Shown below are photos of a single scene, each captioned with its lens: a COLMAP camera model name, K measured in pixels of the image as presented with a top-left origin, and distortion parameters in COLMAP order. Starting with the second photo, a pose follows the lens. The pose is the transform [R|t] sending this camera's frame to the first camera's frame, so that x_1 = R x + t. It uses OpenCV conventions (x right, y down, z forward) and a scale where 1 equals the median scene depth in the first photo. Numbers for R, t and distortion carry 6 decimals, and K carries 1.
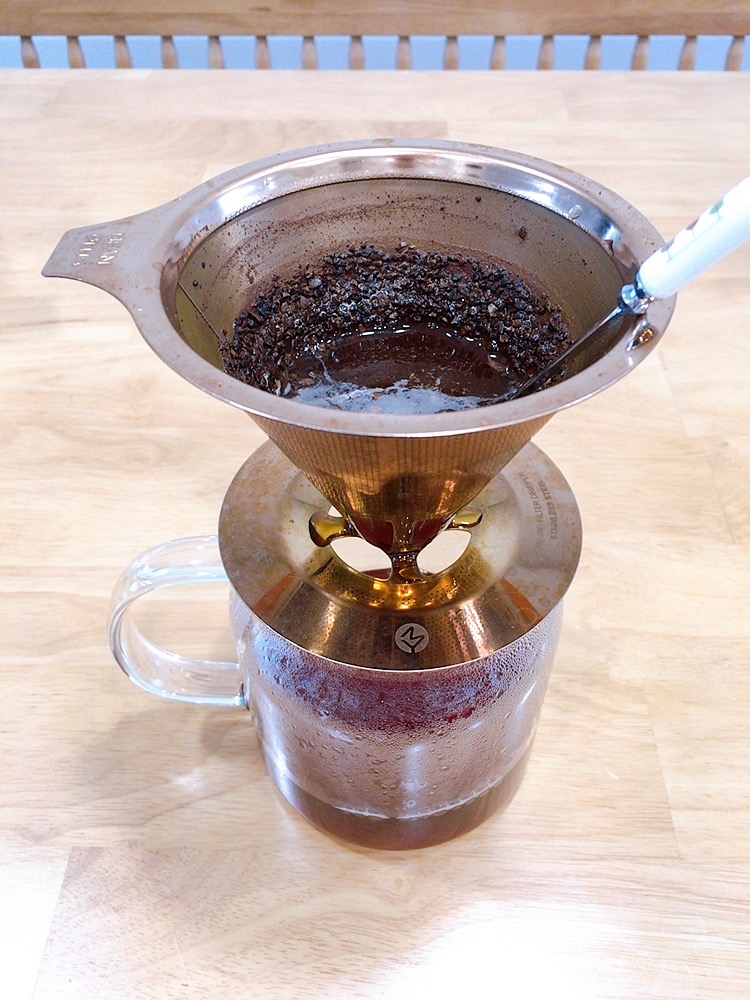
lens RADIAL K [[899.3, 0, 374.5], [0, 899.3, 505.3], [0, 0, 1]] dist [0.049114, -0.092300]
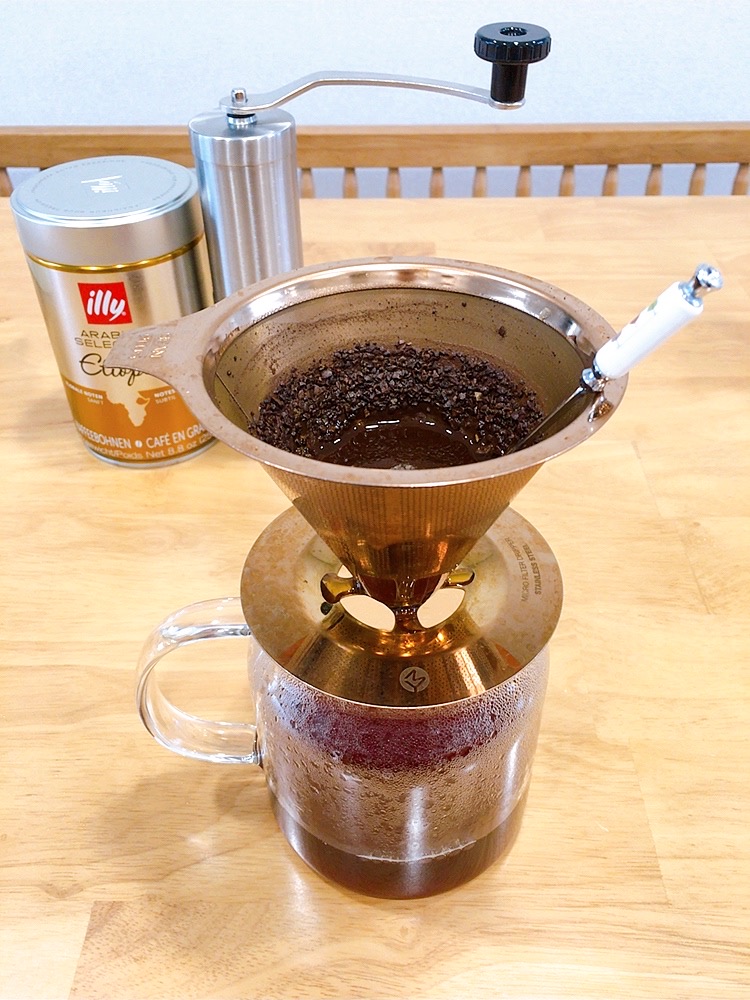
lens RADIAL K [[899.3, 0, 375.9], [0, 899.3, 498.1], [0, 0, 1]] dist [0.049114, -0.092300]
pose [[0.999901, -0.009660, 0.010207, -0.012146], [0.010859, 0.992115, -0.124860, 0.047118], [-0.008921, 0.124959, 0.992122, -0.111858]]
